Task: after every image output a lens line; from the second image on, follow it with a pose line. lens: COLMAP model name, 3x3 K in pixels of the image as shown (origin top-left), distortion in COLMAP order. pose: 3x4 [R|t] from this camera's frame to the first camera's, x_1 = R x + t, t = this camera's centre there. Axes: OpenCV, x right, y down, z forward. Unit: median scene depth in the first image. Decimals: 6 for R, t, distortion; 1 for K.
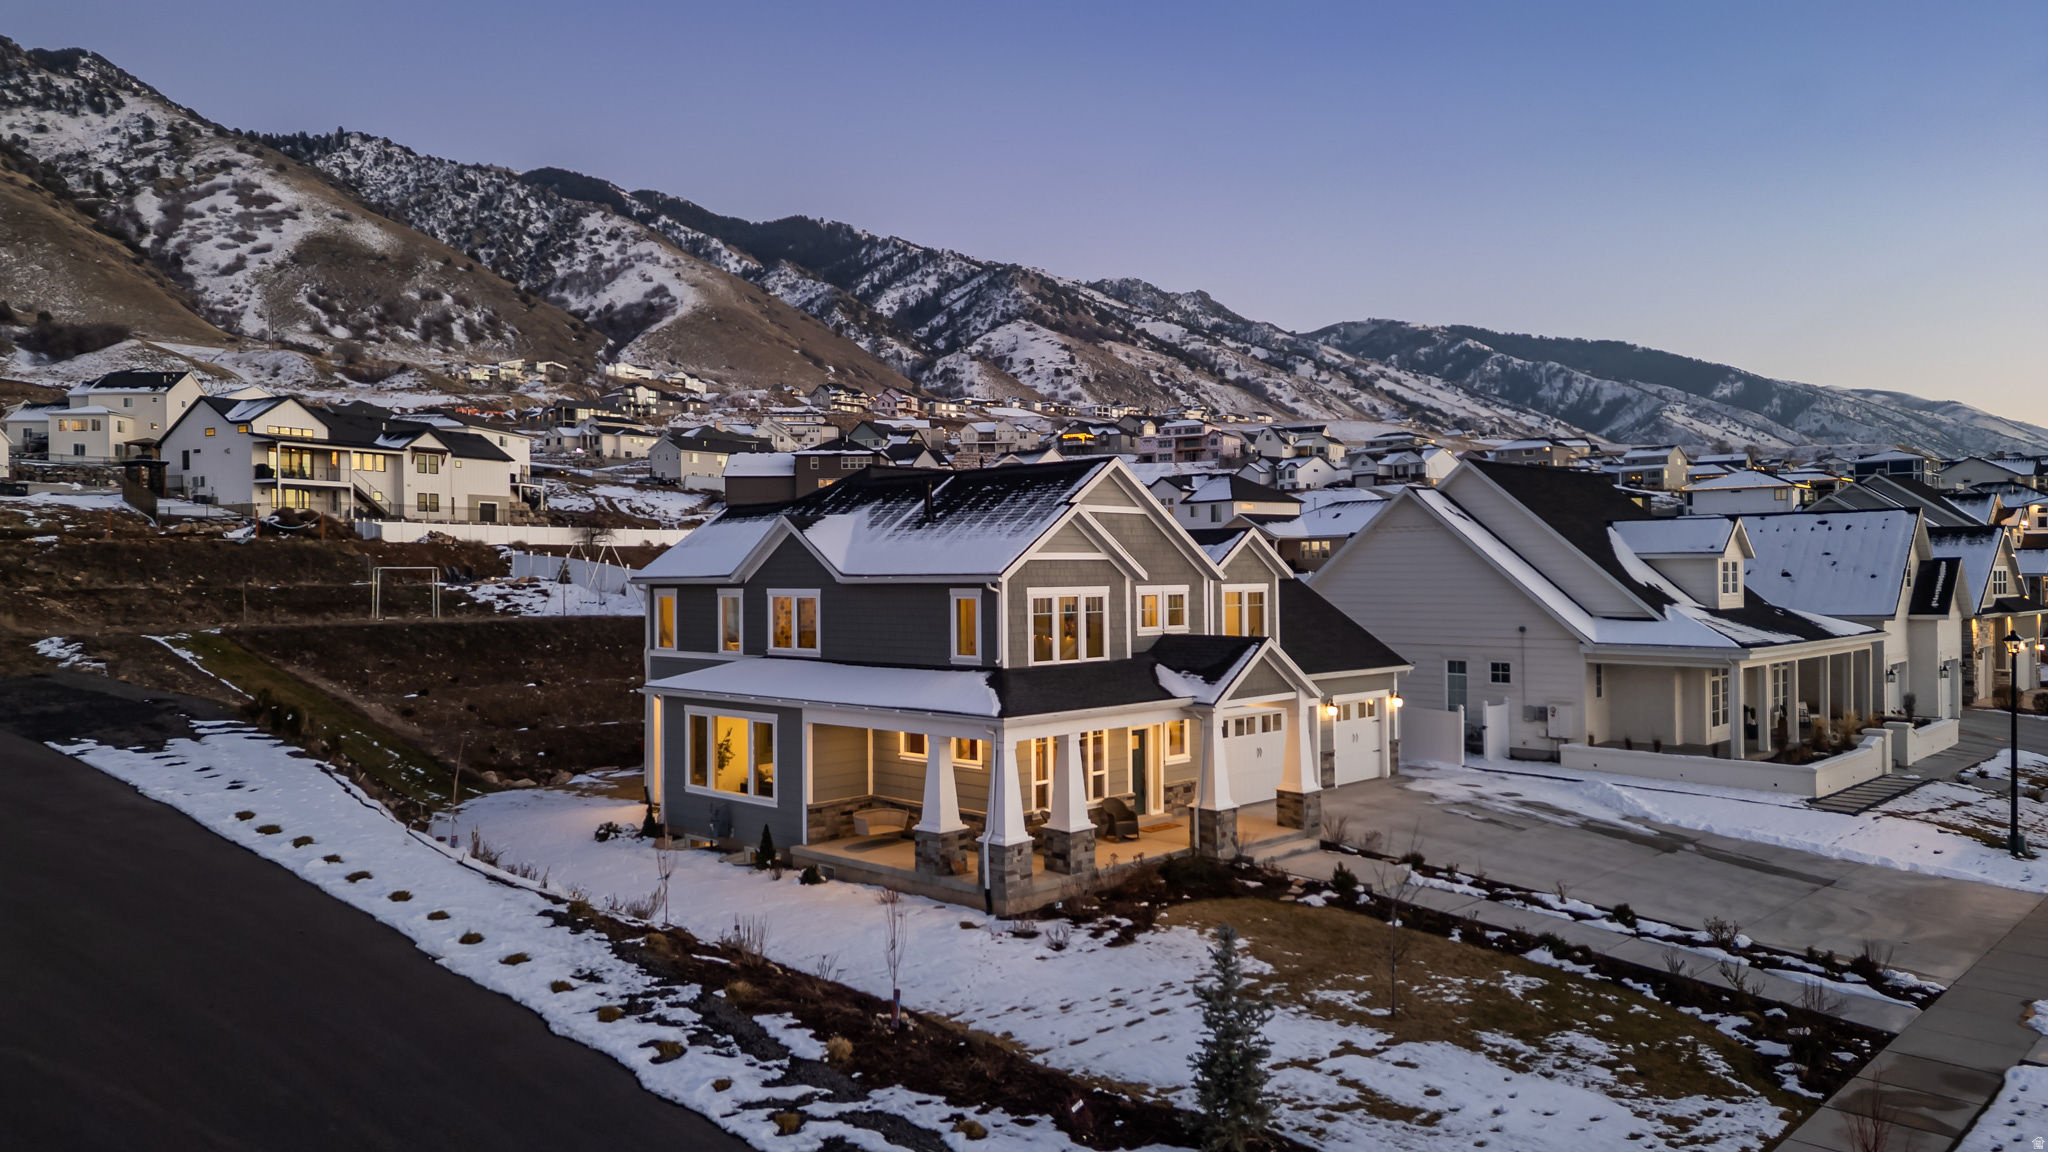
lens RADIAL K [[1415.2, 0, 1024.0], [0, 1415.2, 576.0], [0, 0, 1]] dist [0.088704, -0.076848]
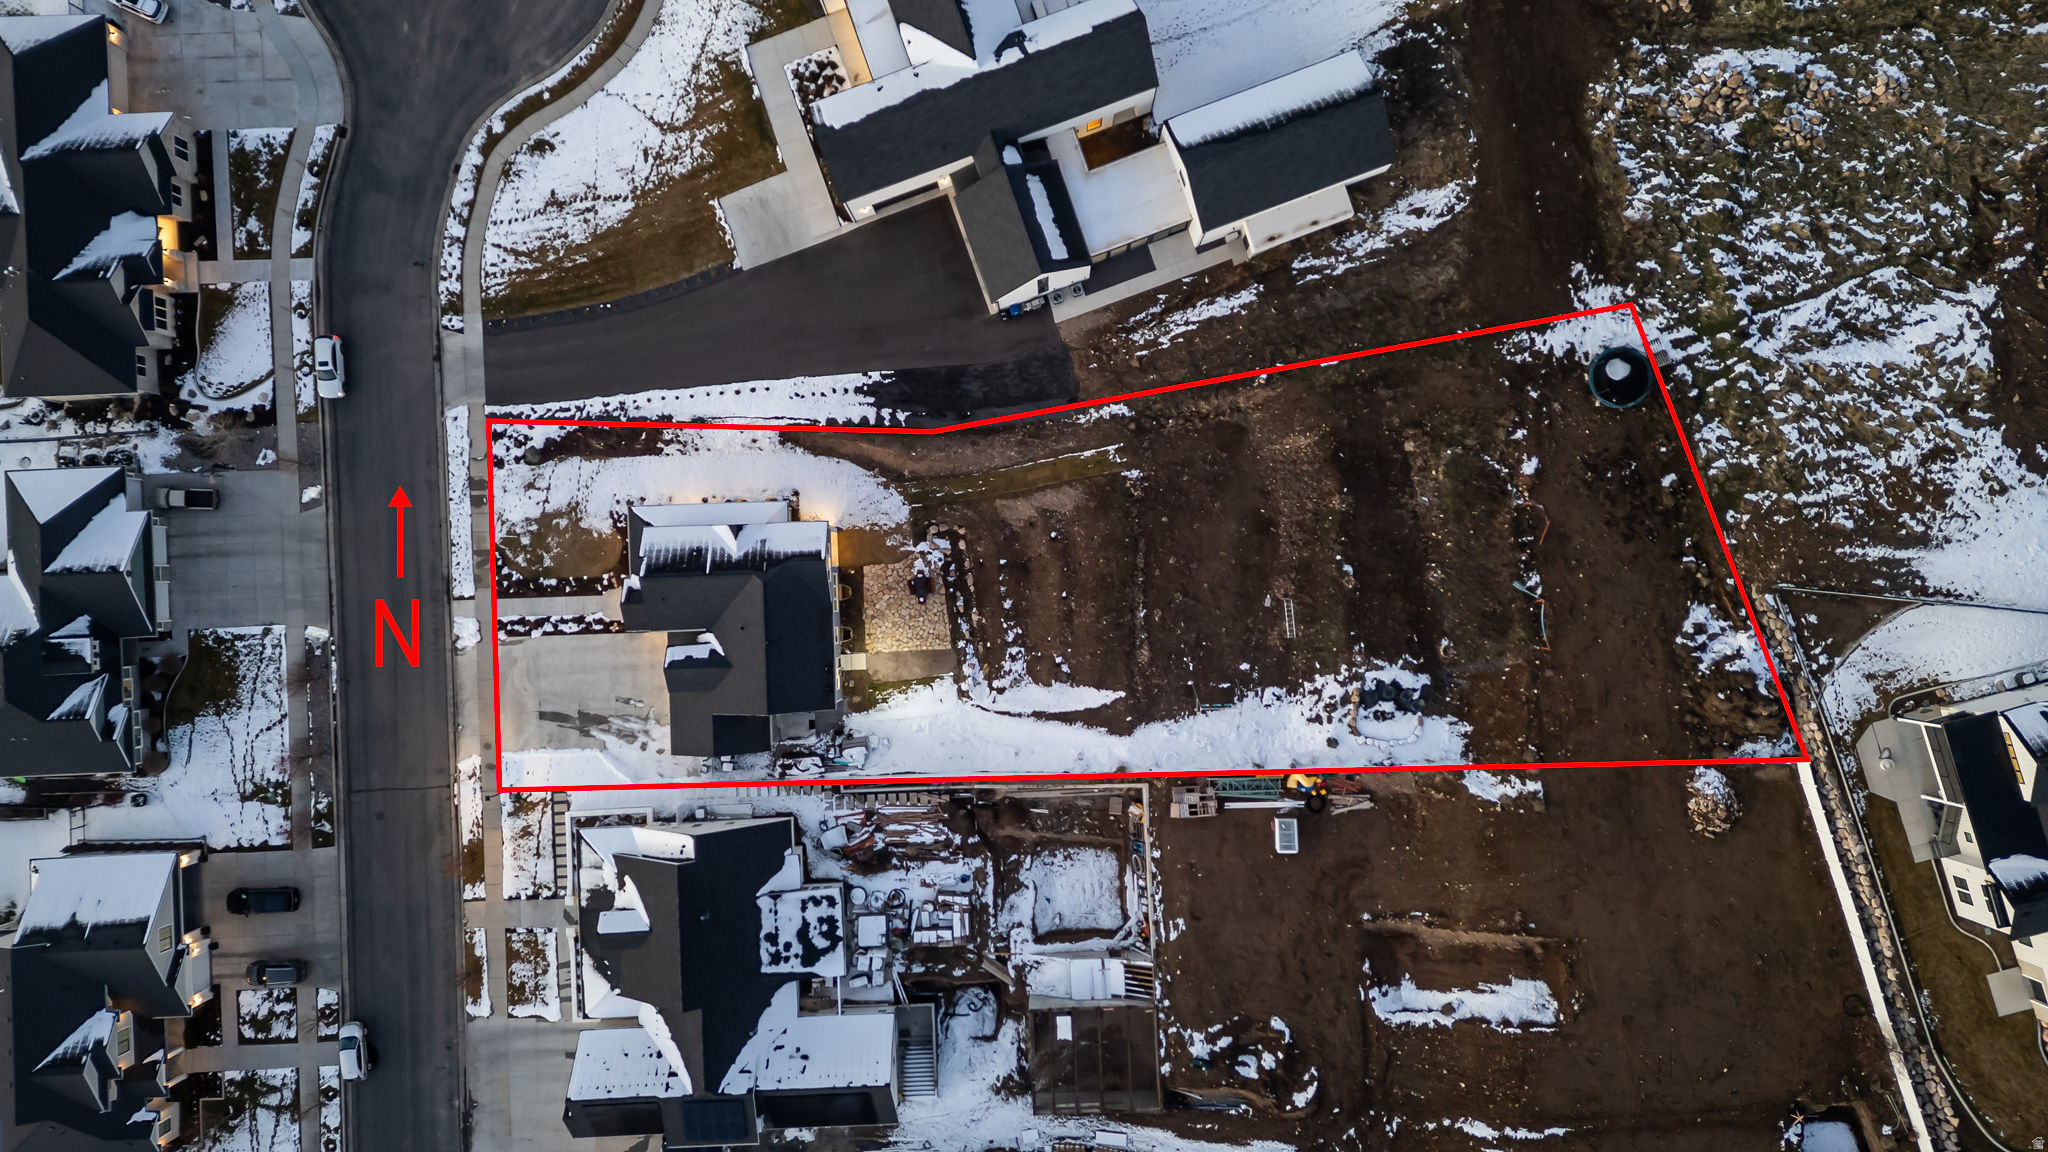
lens RADIAL K [[1421.3, 0, 1026.4], [0, 1421.3, 576.8], [0, 0, 1]] dist [0.080095, -0.070015]
pose [[-0.692330, 0.721202, 0.023374, -0.020436], [0.025150, -0.008255, 0.999650, -0.107352], [0.721142, 0.692676, -0.012423, 0.052972]]
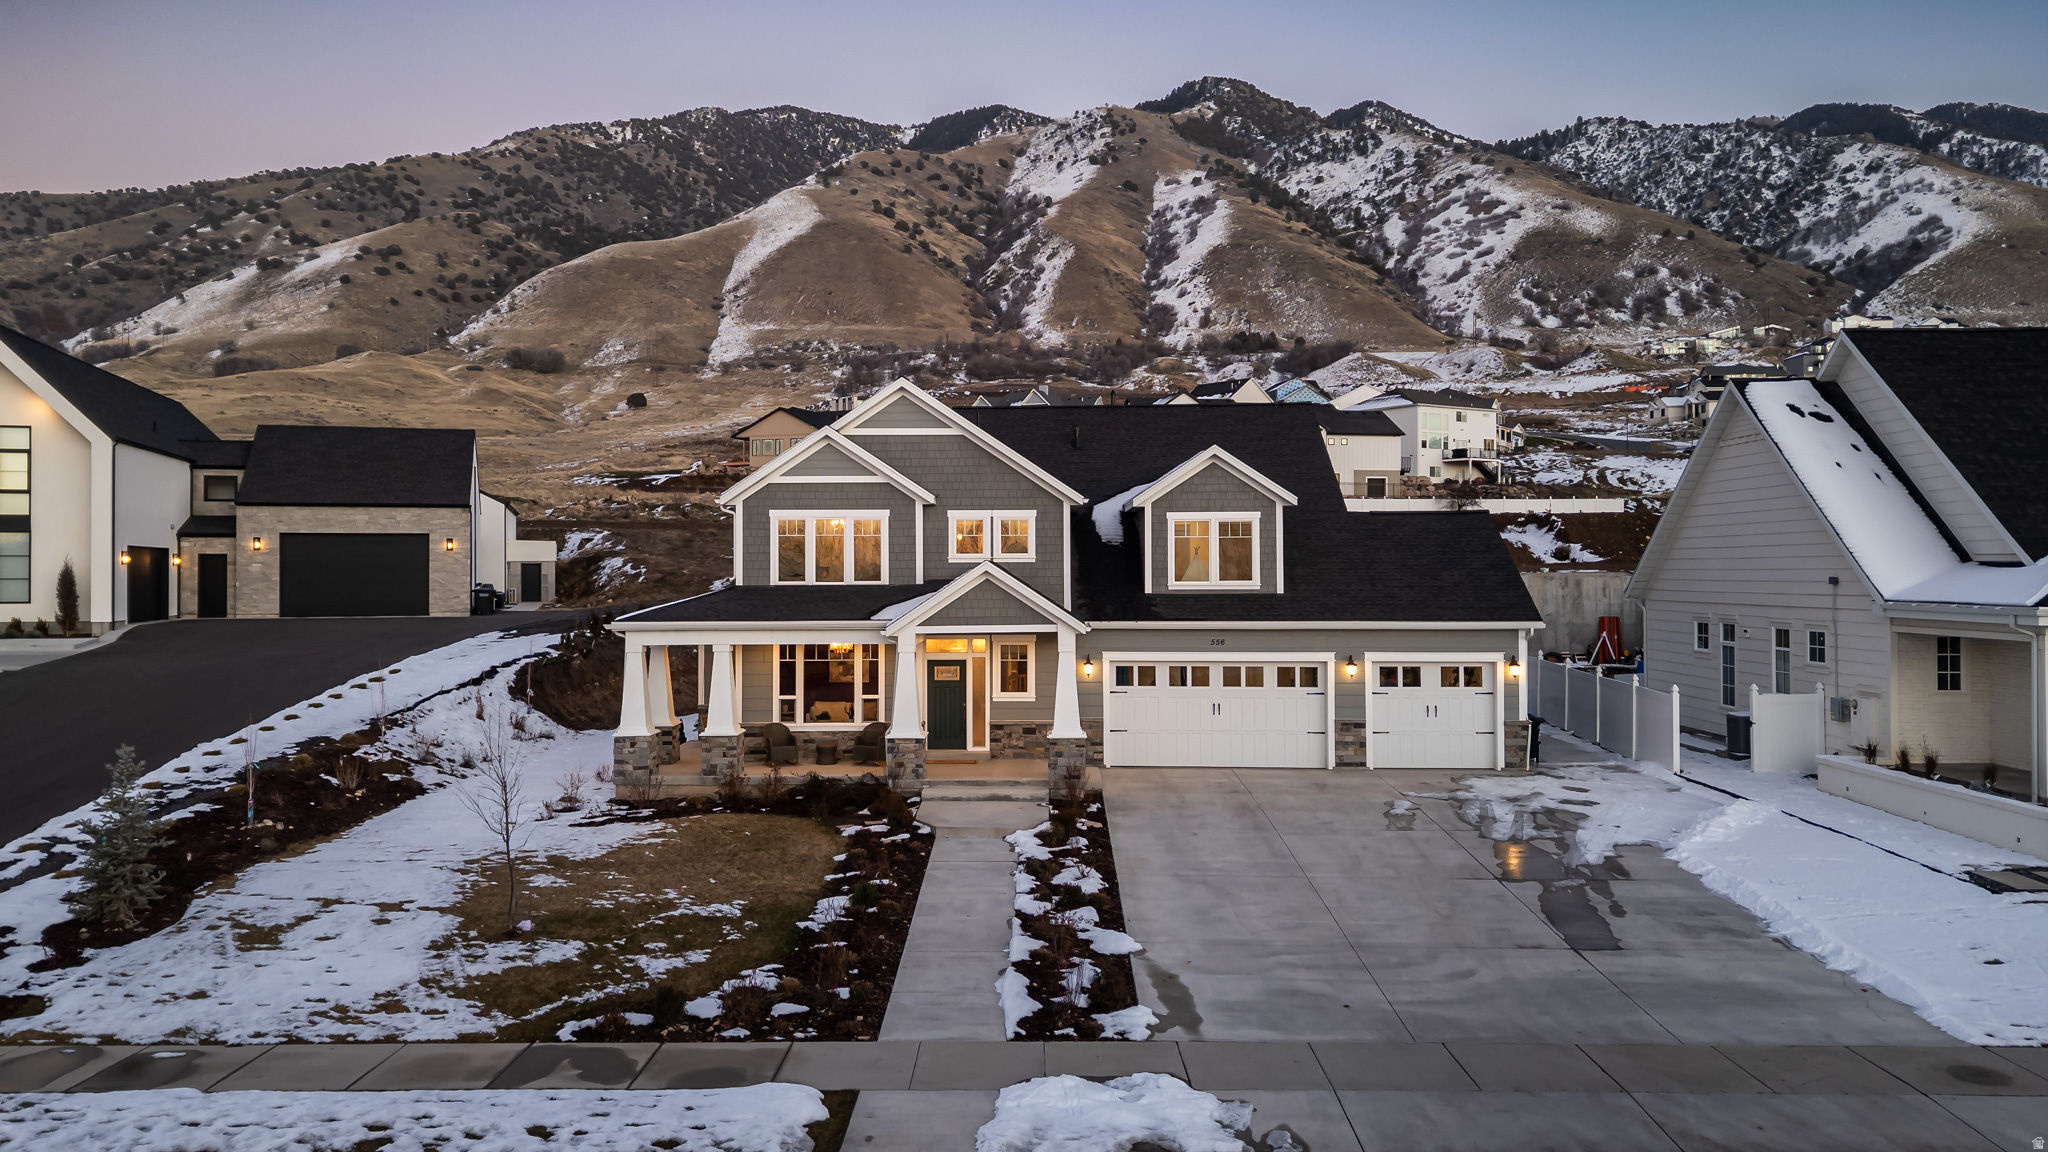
lens RADIAL K [[1464.4, 0, 995.1], [0, 1464.4, 559.5], [0, 0, 1]] dist [0.080270, -0.070778]
pose [[0.672534, 0.001448, -0.740065, 0.026750], [-0.004849, 0.999985, -0.002450, 0.001384], [0.740050, 0.005237, 0.672531, 0.011411]]
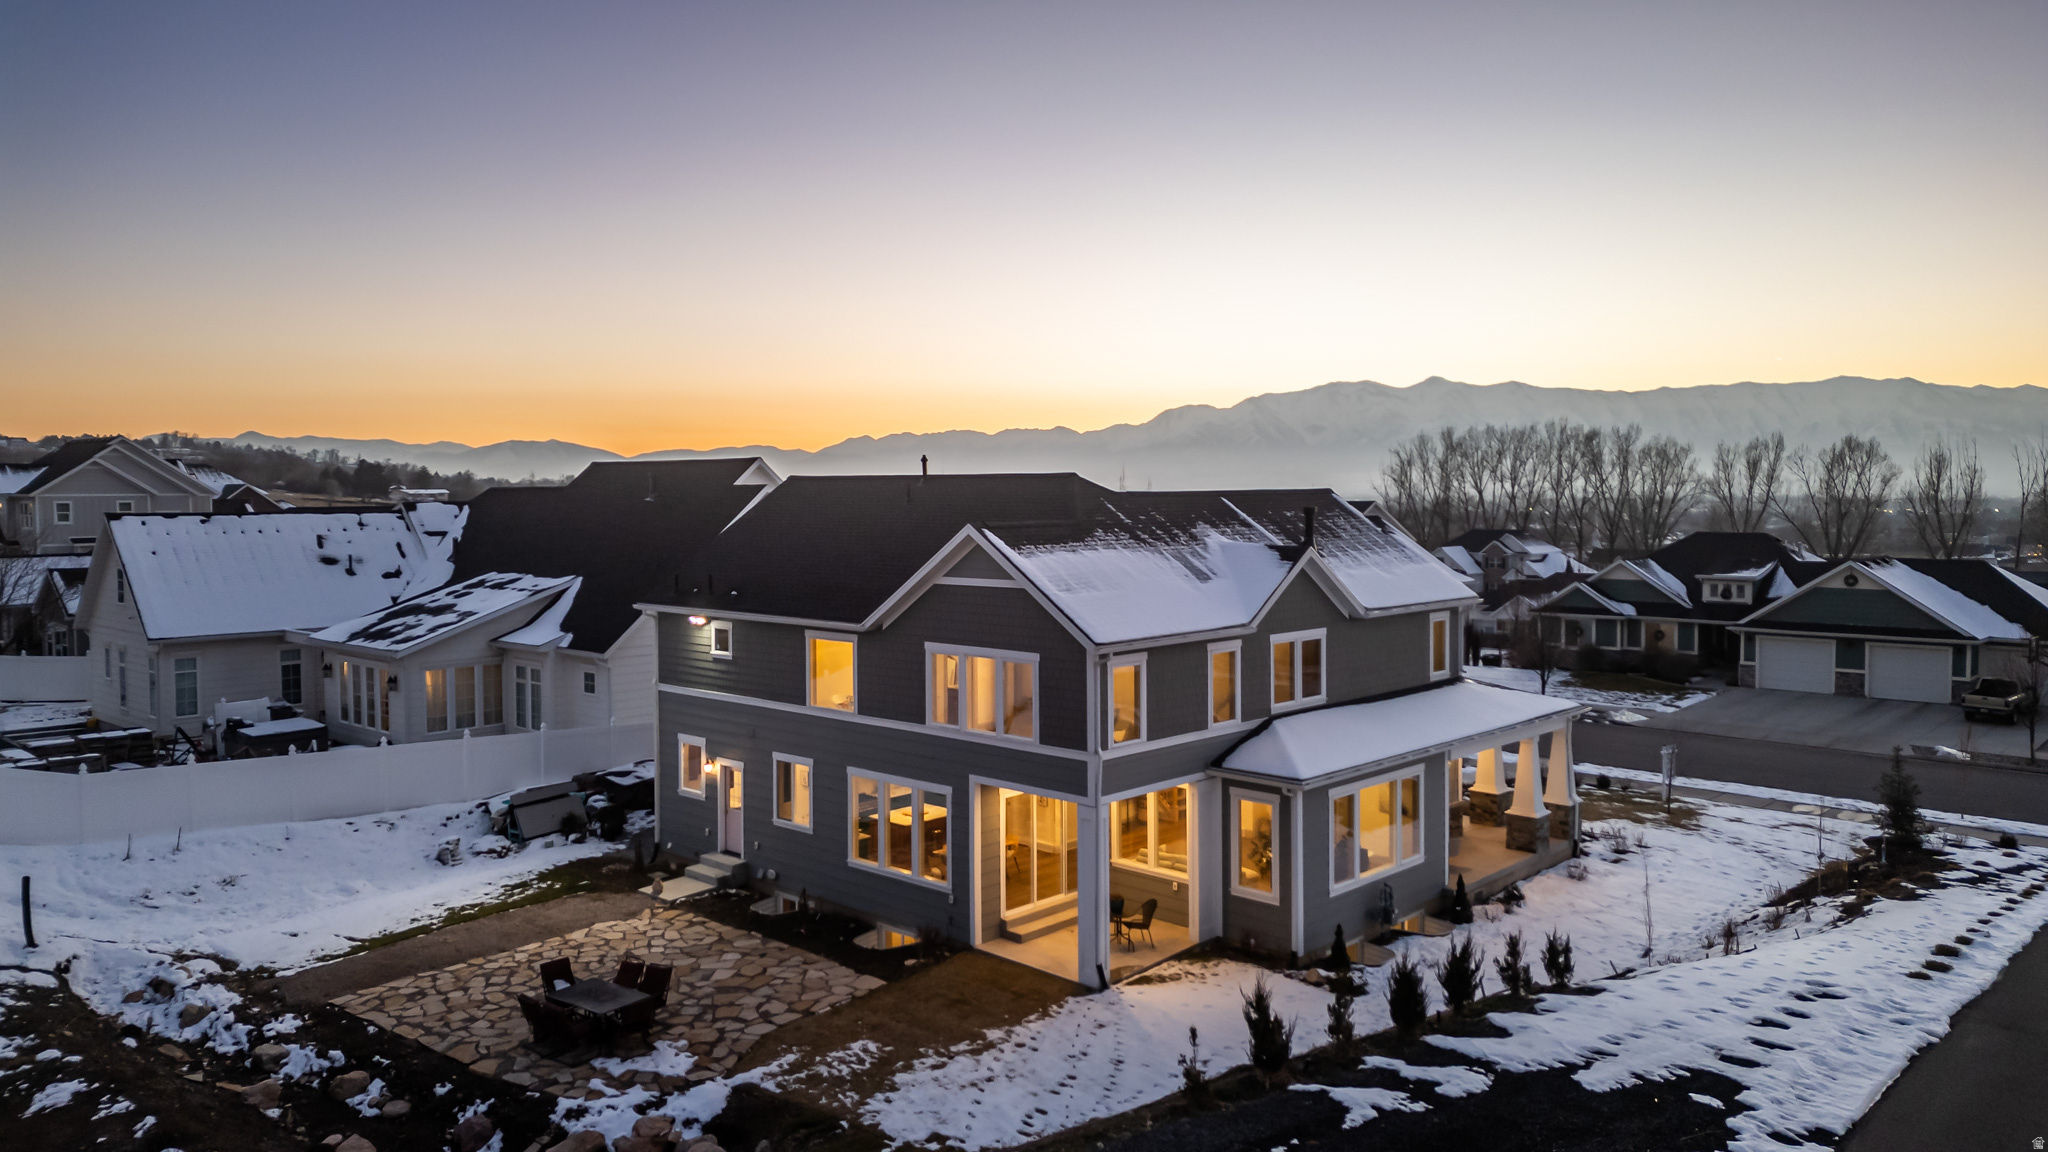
lens RADIAL K [[1431.4, 0, 1028.4], [0, 1431.4, 575.8], [0, 0, 1]] dist [0.082575, -0.075764]
pose [[-0.015460, -0.051373, 0.998560, -0.034241], [0.007626, 0.998644, 0.051496, -0.002322], [-0.999851, 0.008411, -0.015047, 0.039390]]
